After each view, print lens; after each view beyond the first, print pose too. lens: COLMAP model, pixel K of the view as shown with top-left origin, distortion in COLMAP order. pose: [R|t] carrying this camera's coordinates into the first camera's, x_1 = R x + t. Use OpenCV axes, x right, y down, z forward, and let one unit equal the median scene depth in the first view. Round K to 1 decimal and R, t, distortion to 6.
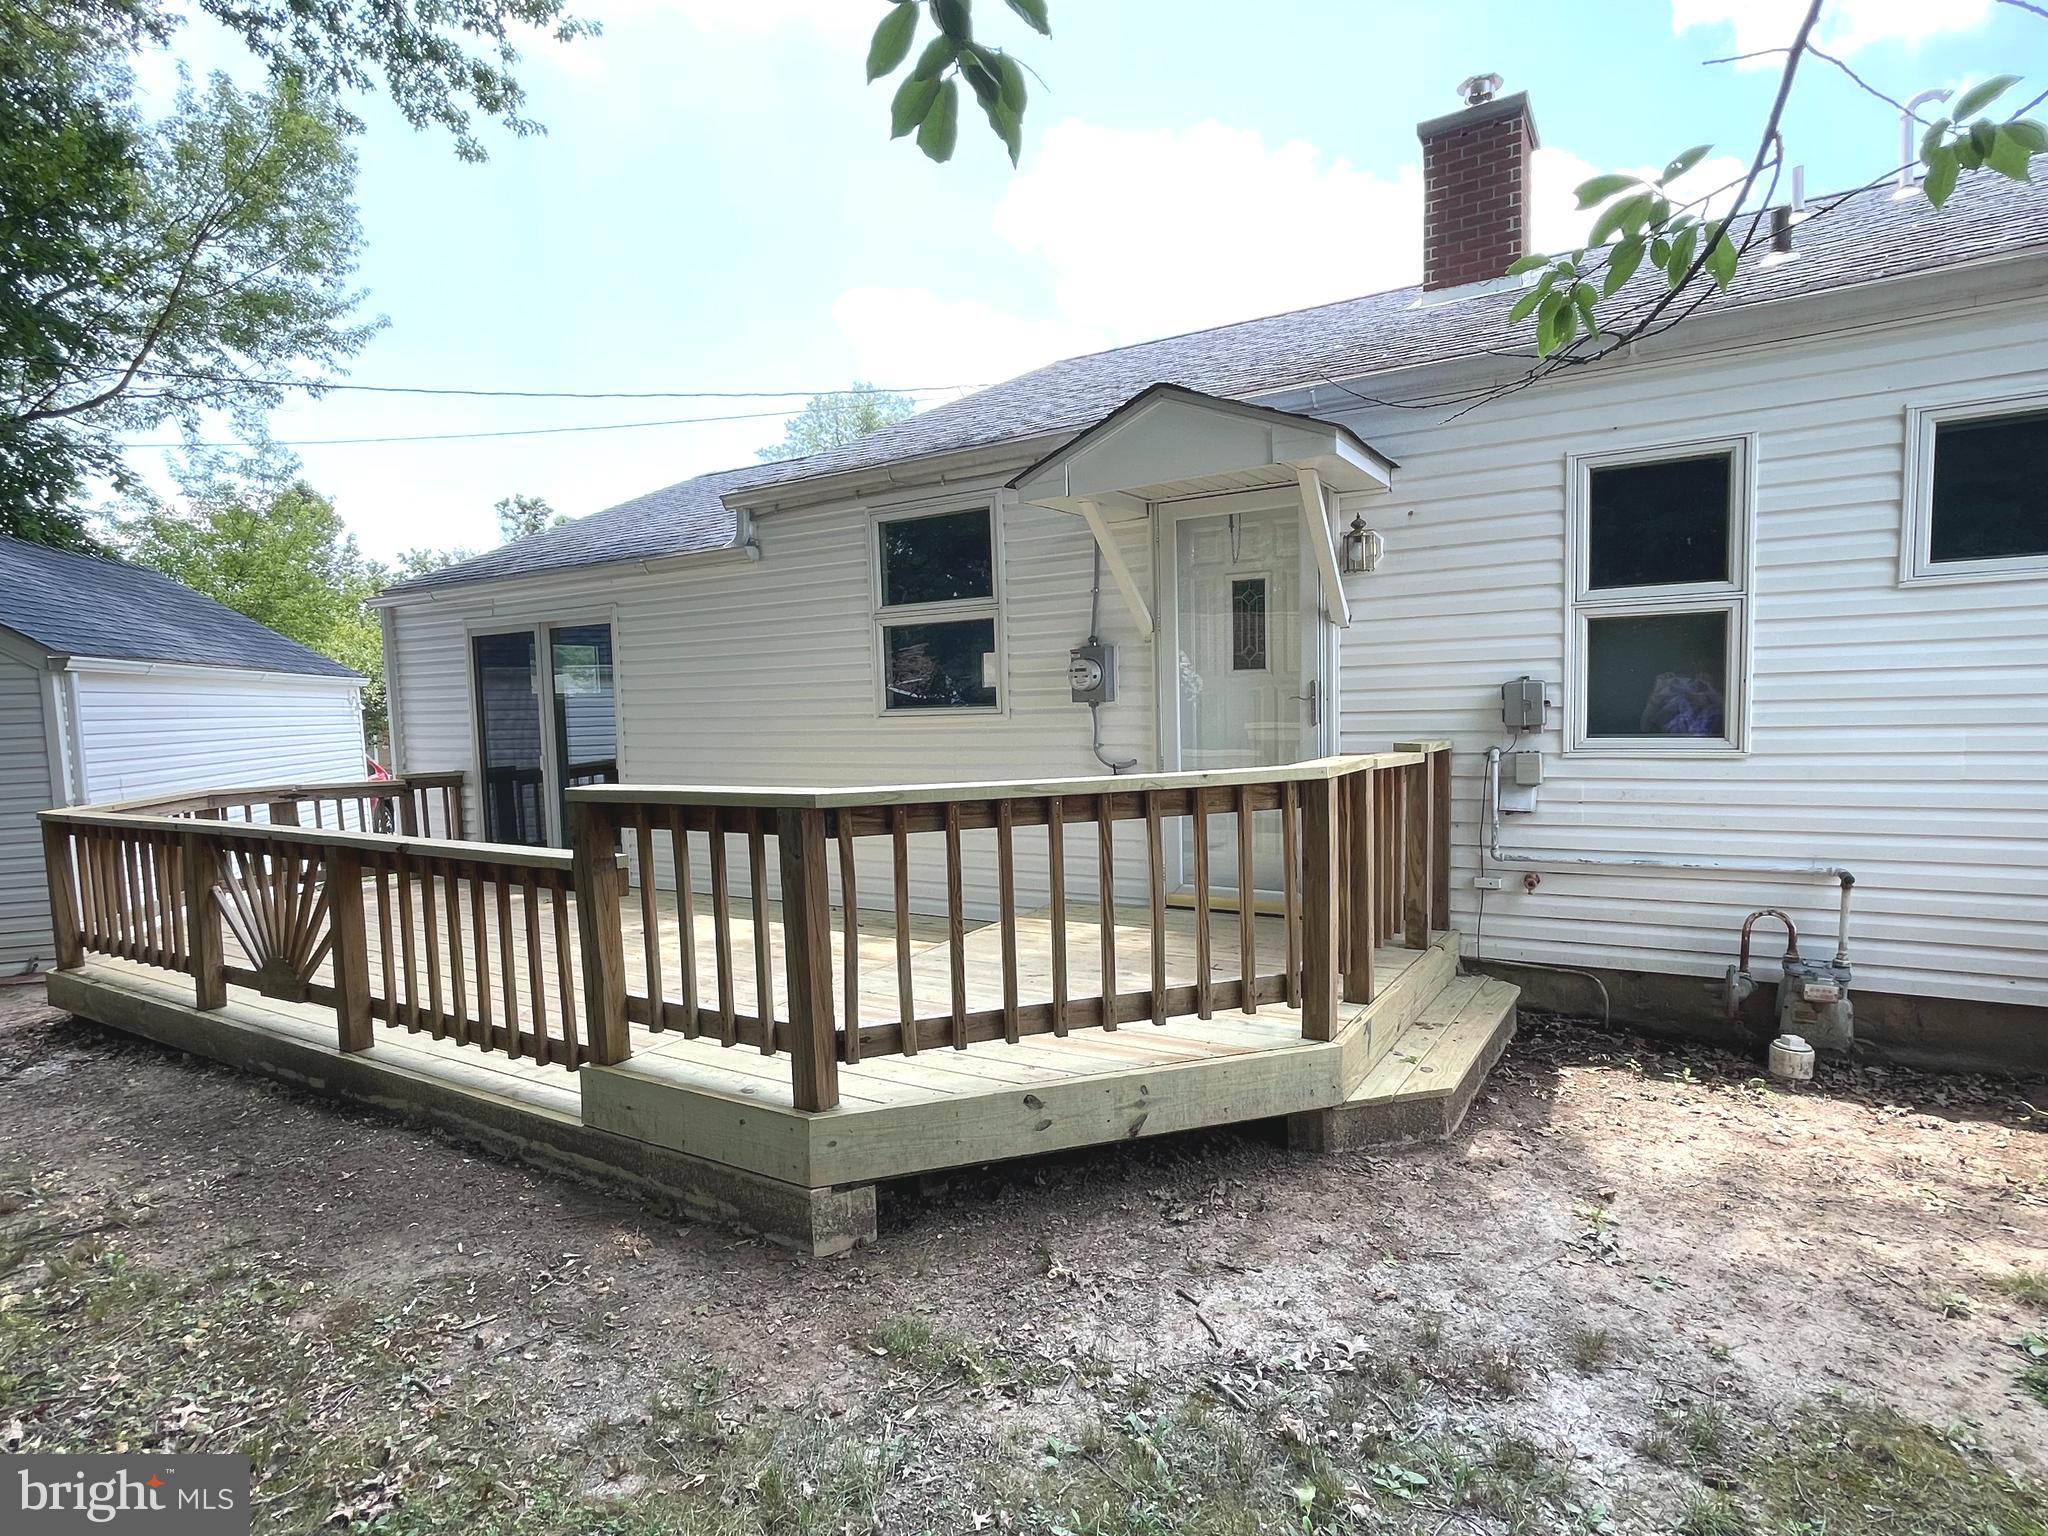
lens RADIAL K [[1080.0, 0, 1015.8], [0, 1080.0, 778.8], [0, 0, 1]] dist [-0.004642, -0.001268]
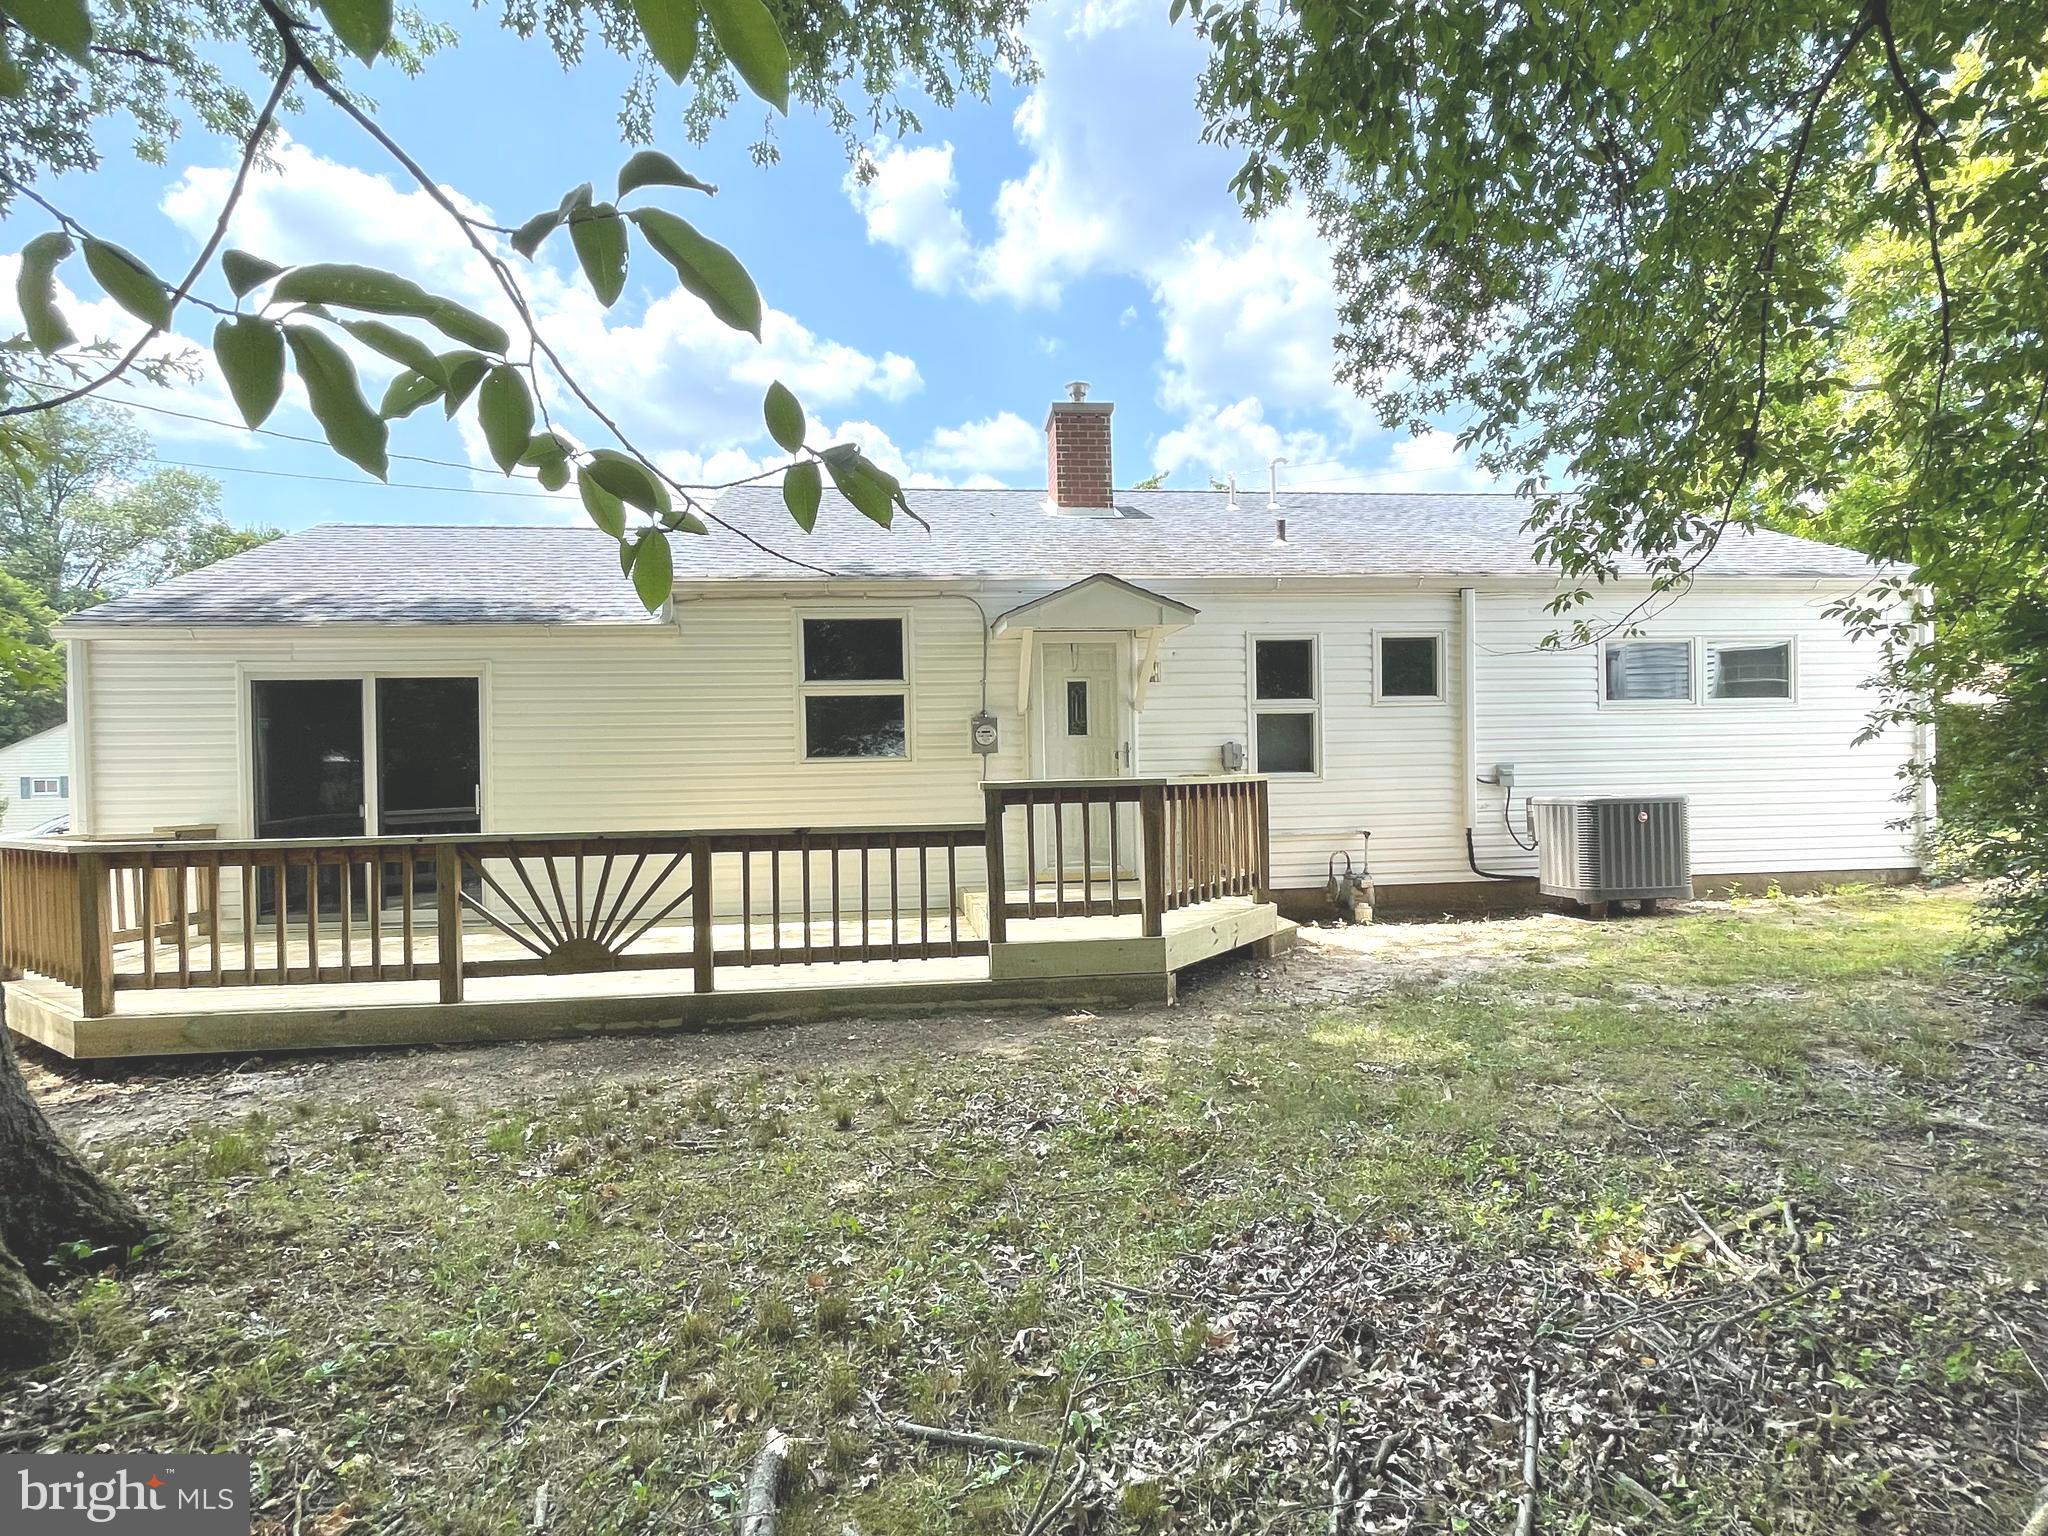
lens RADIAL K [[1080.0, 0, 1017.8], [0, 1080.0, 761.1], [0, 0, 1]] dist [-0.004642, -0.001268]
pose [[0.784227, 0.019319, 0.620173, -0.840301], [0.043299, 0.995375, -0.085759, 0.072646], [-0.618961, 0.094108, 0.779763, -0.221793]]
